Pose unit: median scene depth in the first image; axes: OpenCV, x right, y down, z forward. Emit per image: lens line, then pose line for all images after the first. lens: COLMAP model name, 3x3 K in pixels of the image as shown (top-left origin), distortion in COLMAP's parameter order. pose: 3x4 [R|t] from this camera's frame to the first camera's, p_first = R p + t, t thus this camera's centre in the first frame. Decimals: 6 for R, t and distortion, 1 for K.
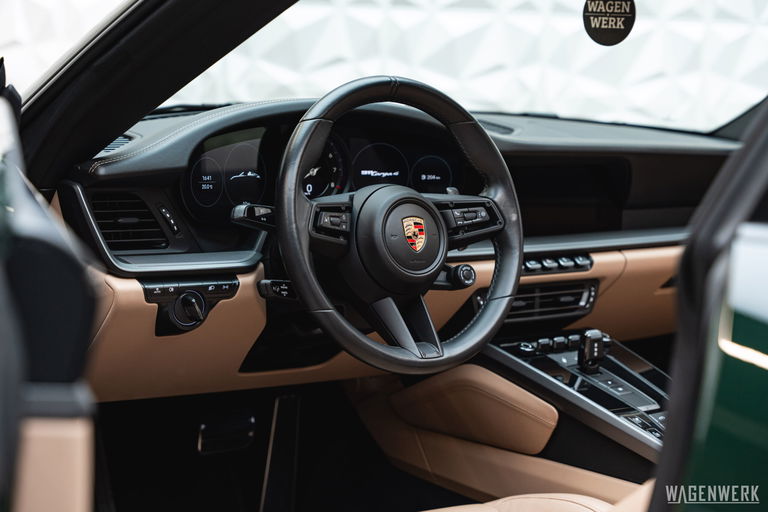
lens RADIAL K [[1437.8, 0, 384.0], [0, 1437.8, 256.0], [0, 0, 1]] dist [0.028277, -0.010230]
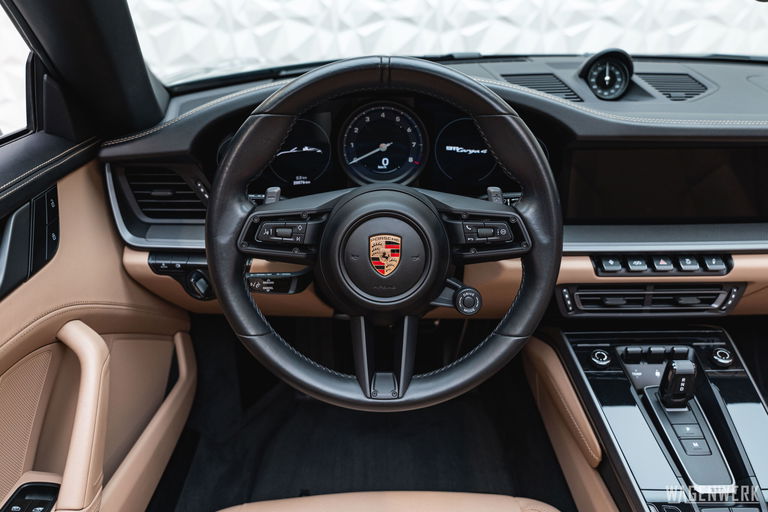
lens RADIAL K [[624.2, 0, 384.7], [0, 624.2, 248.5], [0, 0, 1]] dist [0.003228, 0.006354]
pose [[0.804137, 0.196525, -0.561018, 0.205641], [-0.047269, 0.961921, 0.269209, -0.107034], [0.592562, -0.189962, 0.782806, 0.651623]]
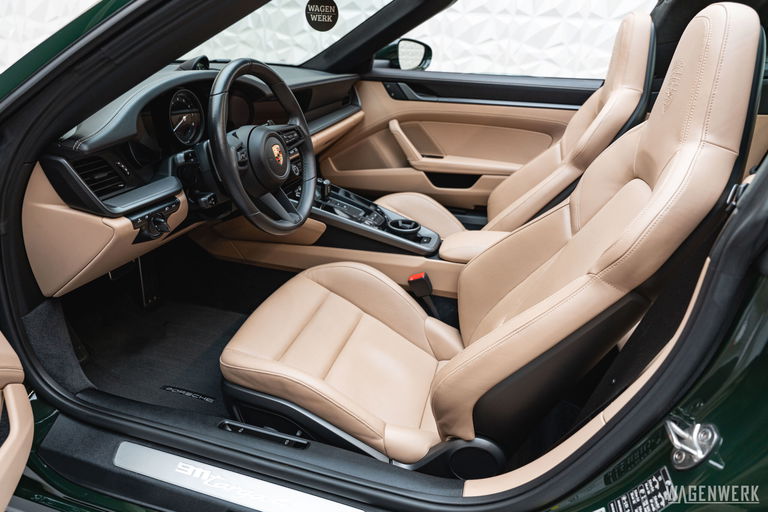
lens RADIAL K [[509.8, 0, 384.0], [0, 509.8, 256.0], [0, 0, 1]] dist [-0.011437, -0.002112]
pose [[0.801509, -0.253521, 0.541581, -0.221041], [0.071120, 0.939667, 0.334617, -0.088994], [-0.593738, -0.229681, 0.771182, 0.380133]]
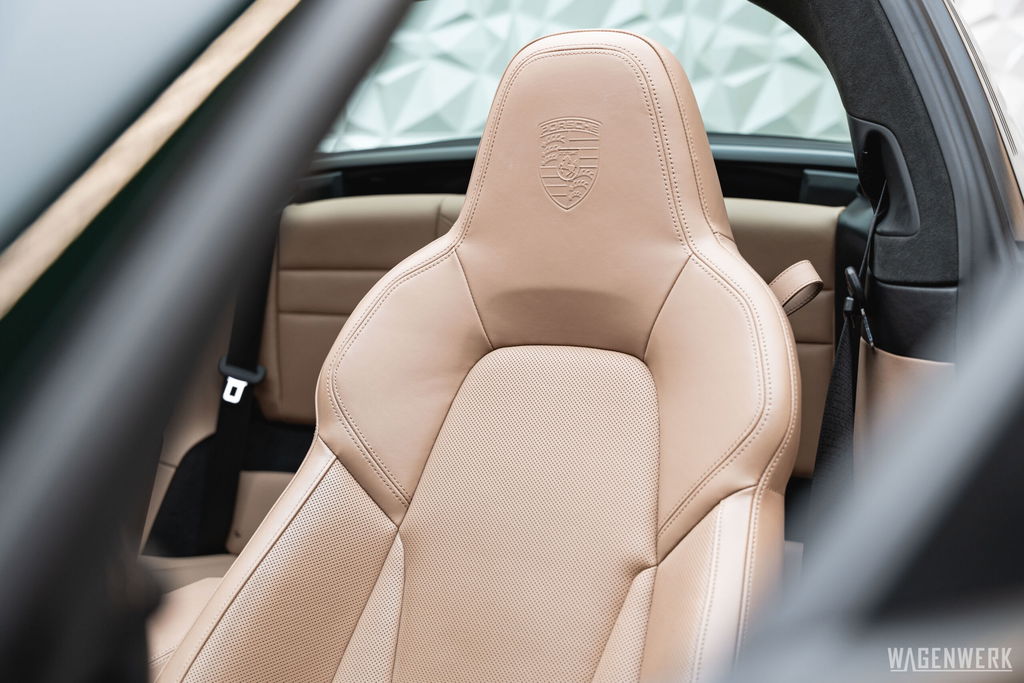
lens RADIAL K [[1364.2, 0, 512.0], [0, 1364.2, 341.5], [0, 0, 1]] dist [-0.012329, -0.014822]
pose [[-0.381809, -0.141807, 0.913297, -0.346608], [0.107753, 0.974591, 0.196371, -0.110494], [-0.917938, 0.173387, -0.356828, 0.877547]]
